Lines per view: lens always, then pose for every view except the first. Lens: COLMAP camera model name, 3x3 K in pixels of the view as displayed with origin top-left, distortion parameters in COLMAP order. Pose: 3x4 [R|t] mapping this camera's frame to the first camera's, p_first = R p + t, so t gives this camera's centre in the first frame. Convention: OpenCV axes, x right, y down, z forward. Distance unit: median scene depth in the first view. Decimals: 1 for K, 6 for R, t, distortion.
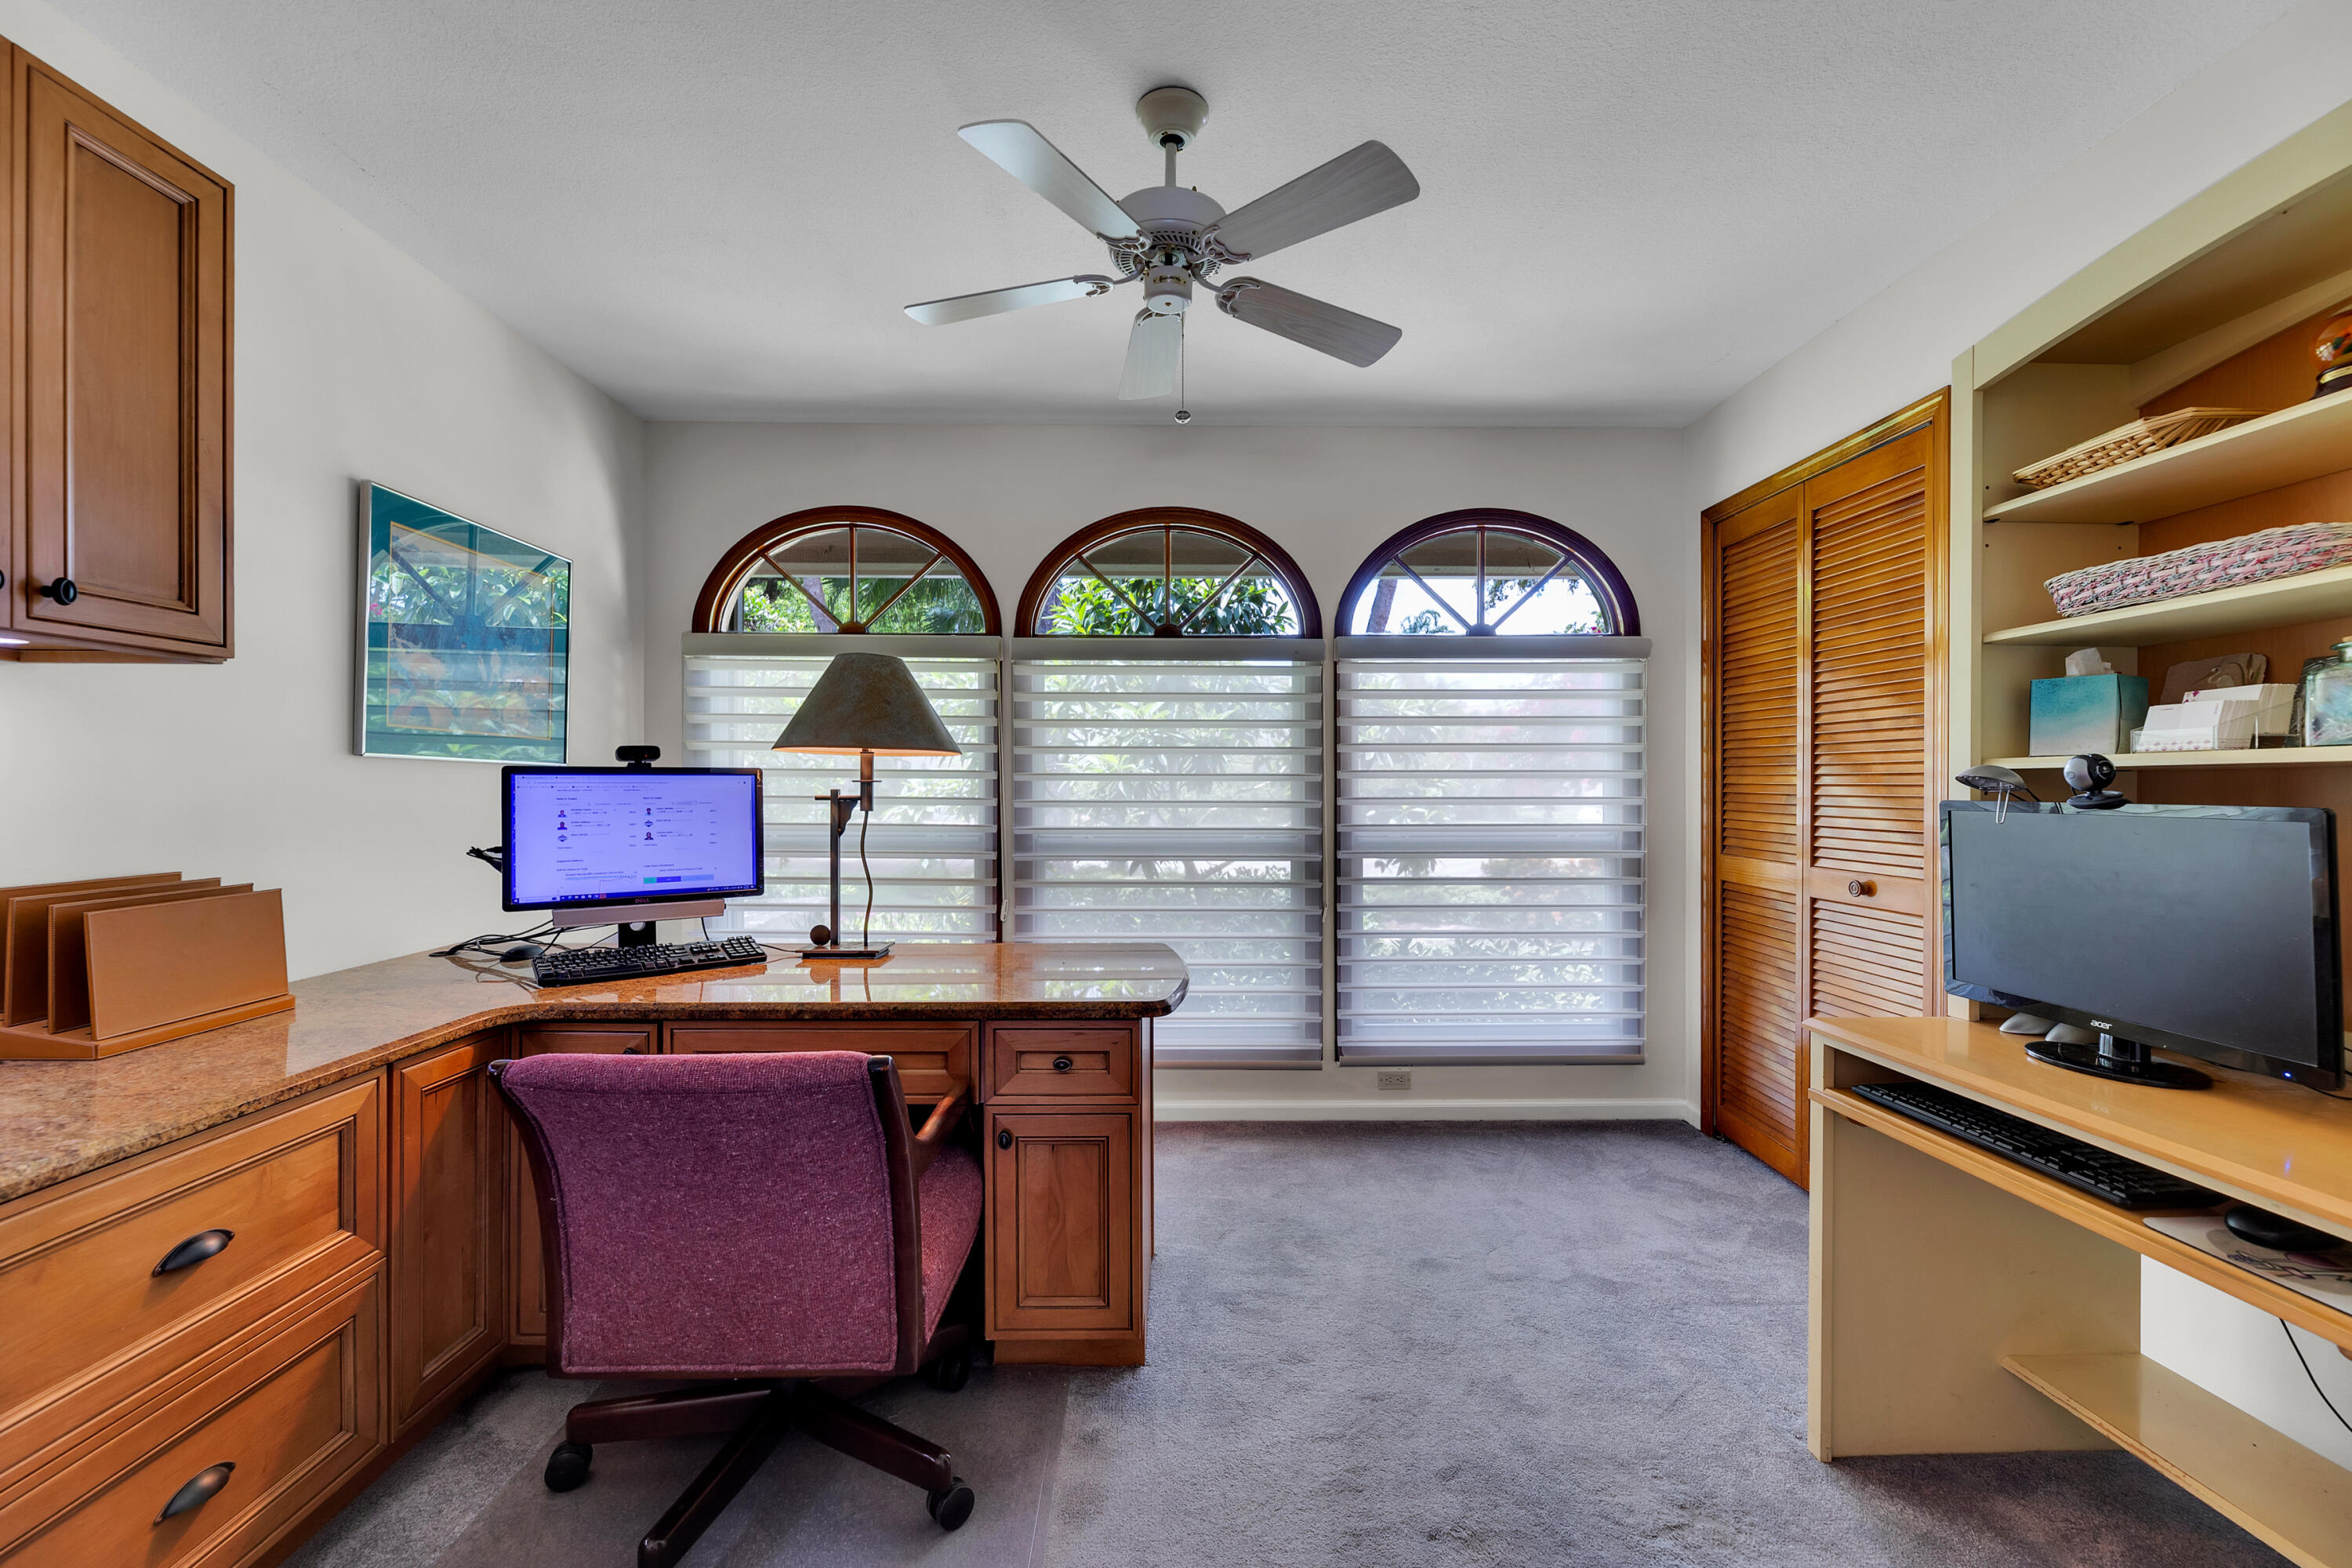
lens RADIAL K [[961.3, 0, 1169.5], [0, 961.3, 785.5], [0, 0, 1]] dist [-0.002965, -0.000238]
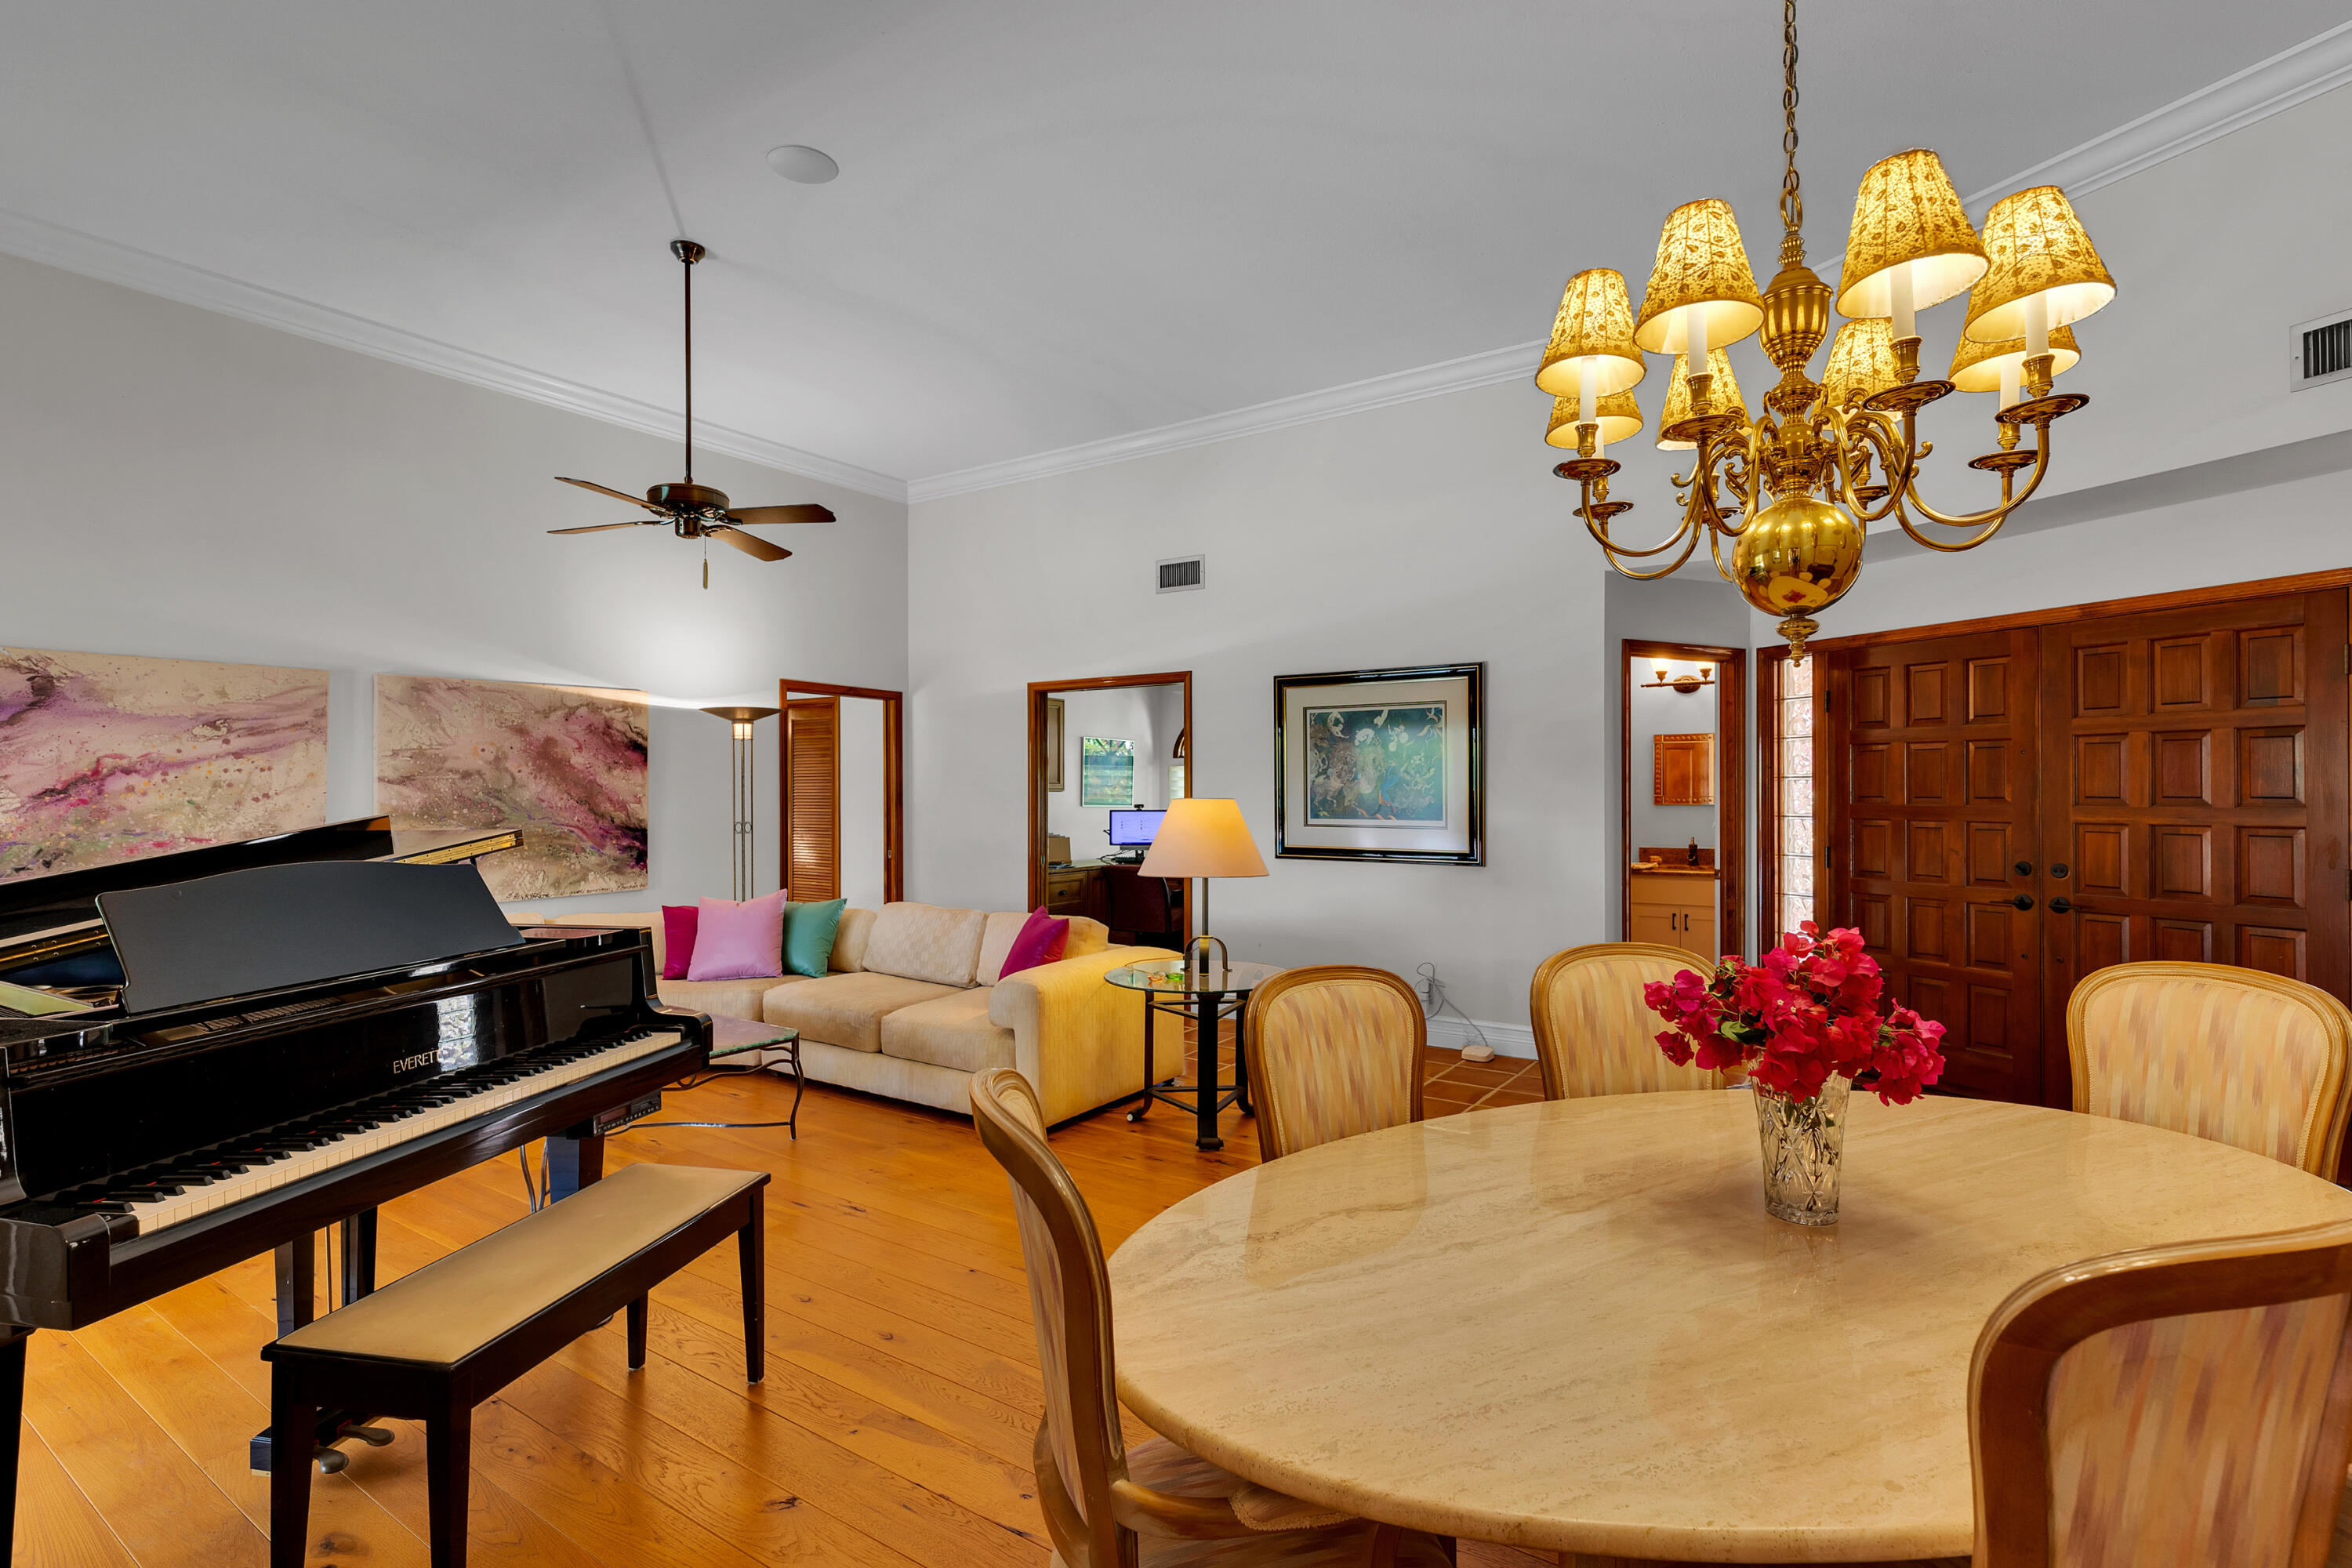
lens RADIAL K [[961.3, 0, 1177.3], [0, 961.3, 785.2], [0, 0, 1]] dist [-0.002965, -0.000238]
pose [[0.838886, -0.005573, -0.544279, 1.685926], [0.004319, 0.999984, -0.003582, -0.103095], [0.544291, 0.000655, 0.838897, -2.158332]]
